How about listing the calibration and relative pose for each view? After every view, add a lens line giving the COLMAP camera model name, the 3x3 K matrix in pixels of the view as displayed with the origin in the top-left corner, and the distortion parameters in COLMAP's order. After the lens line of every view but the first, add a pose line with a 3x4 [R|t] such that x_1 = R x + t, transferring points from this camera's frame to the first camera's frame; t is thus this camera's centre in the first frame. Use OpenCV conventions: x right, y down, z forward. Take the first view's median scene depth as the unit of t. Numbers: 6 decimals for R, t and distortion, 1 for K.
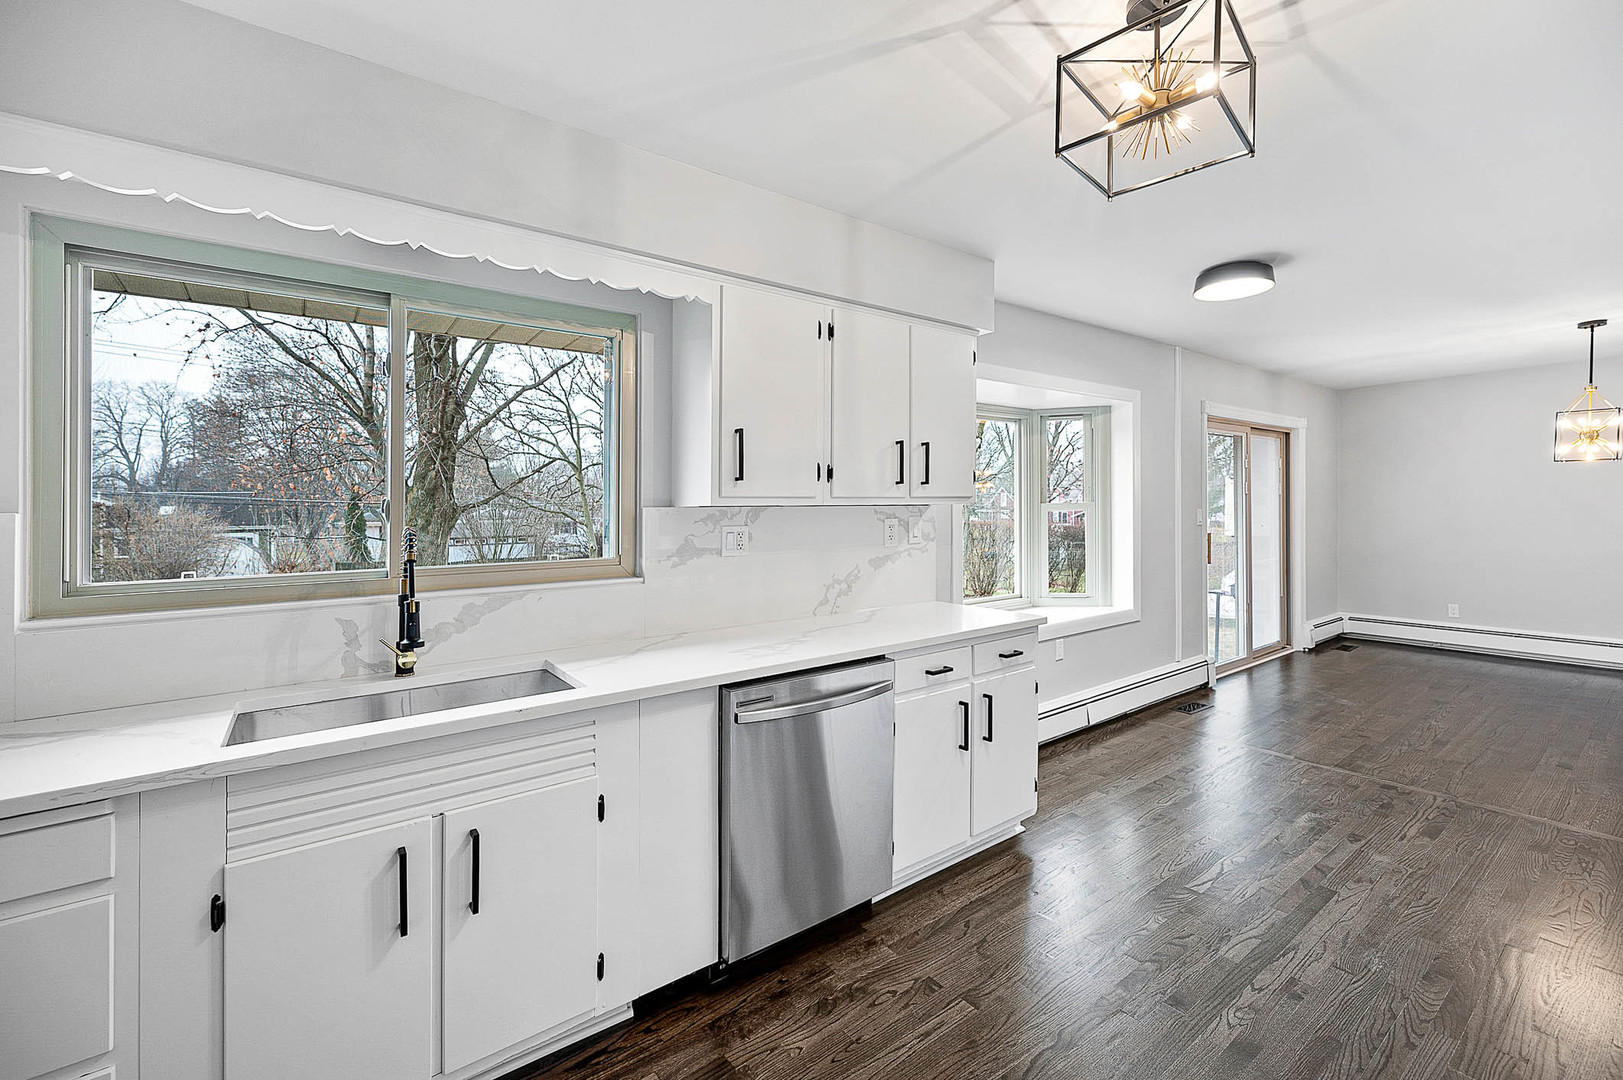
lens RADIAL K [[681.6, 0, 801.2], [0, 681.6, 515.6], [0, 0, 1]] dist [0.003011, 0.000468]
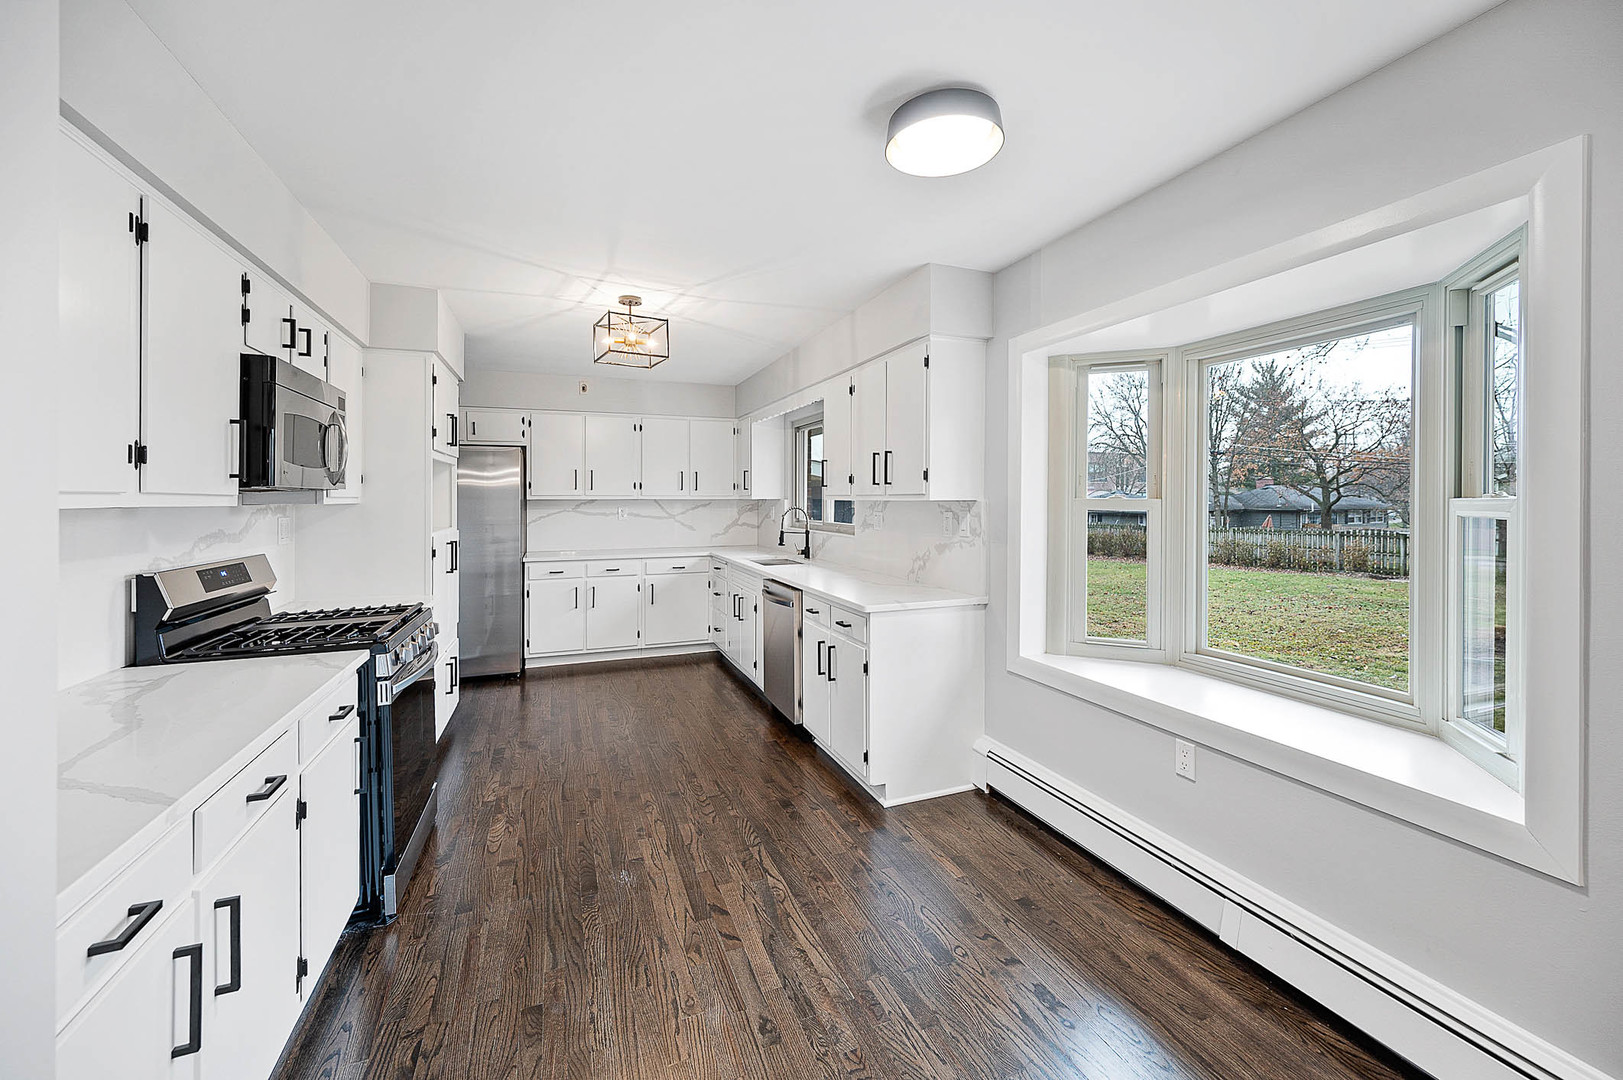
lens RADIAL K [[652.3, 0, 823.0], [0, 652.3, 495.4], [0, 0, 1]] dist [0.003341, 0.000237]
pose [[-0.244784, 0.007293, -0.969550, 1.308239], [-0.006891, 0.999933, 0.009261, -0.033554], [0.969553, 0.008948, -0.244717, 1.126697]]
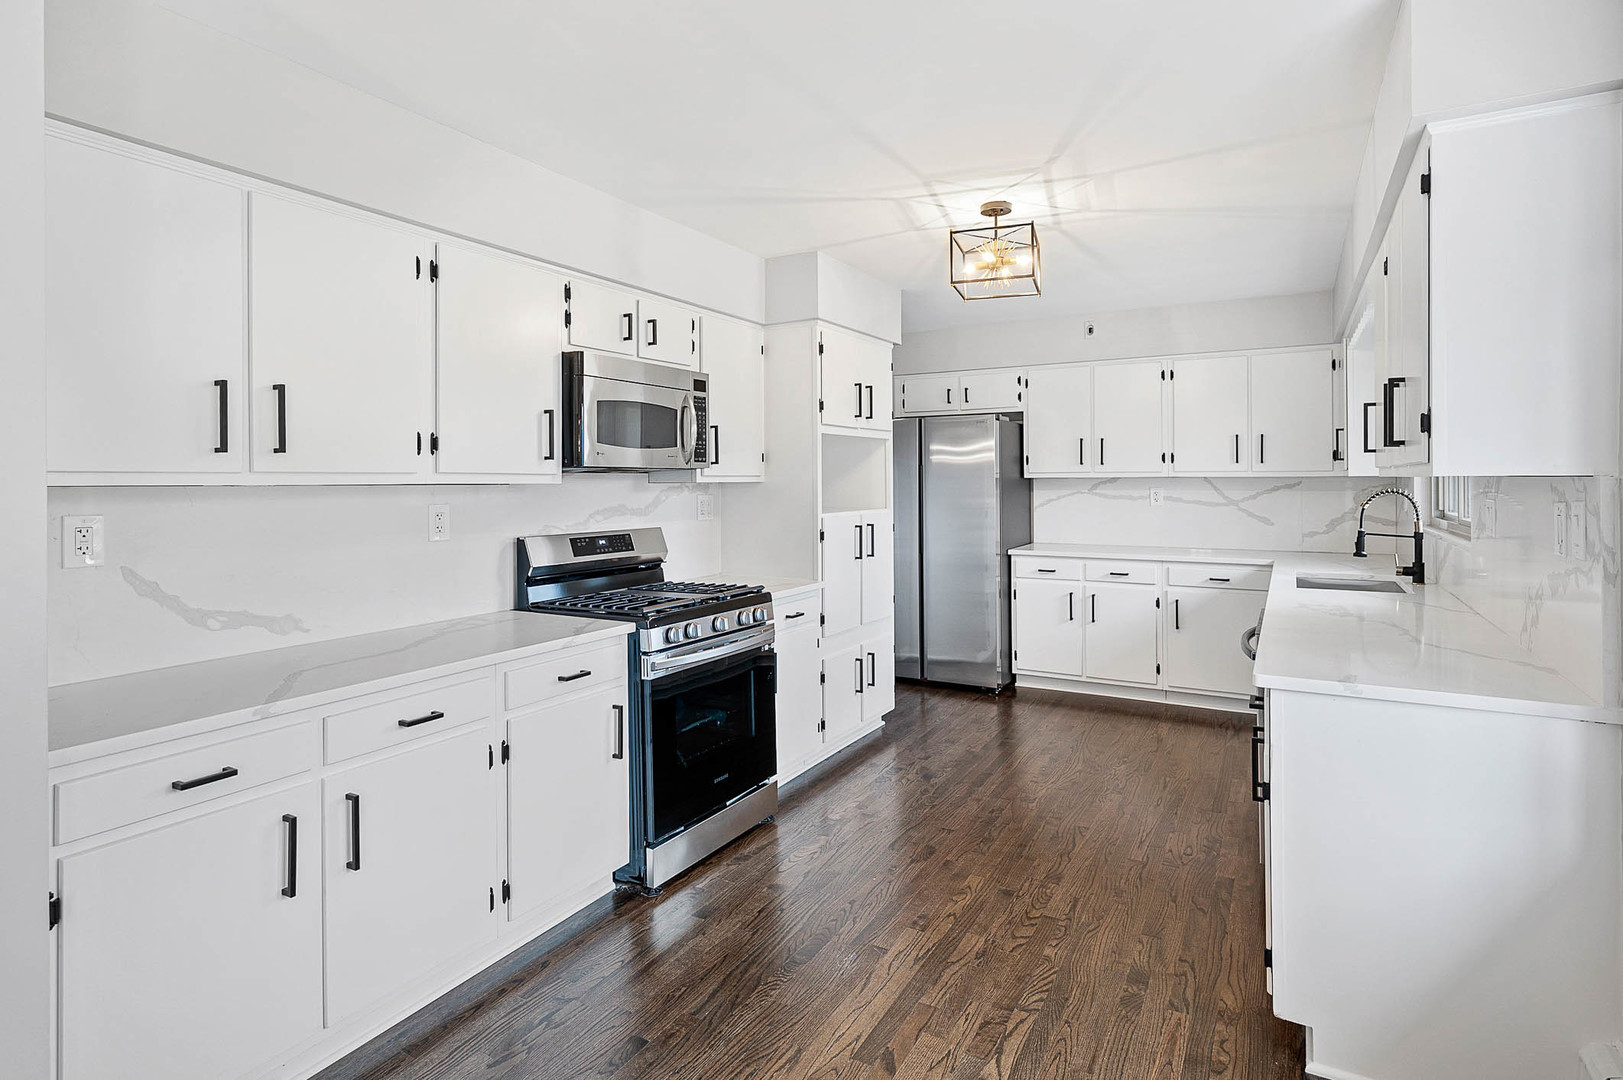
lens RADIAL K [[838.3, 0, 809.6], [0, 838.3, 473.0], [0, 0, 1]] dist [0.006137, -0.000262]
pose [[-0.910872, 0.012545, -0.412499, 0.945552], [0.010631, 0.999919, 0.006934, -0.028496], [0.412553, 0.001931, -0.910932, 1.419378]]
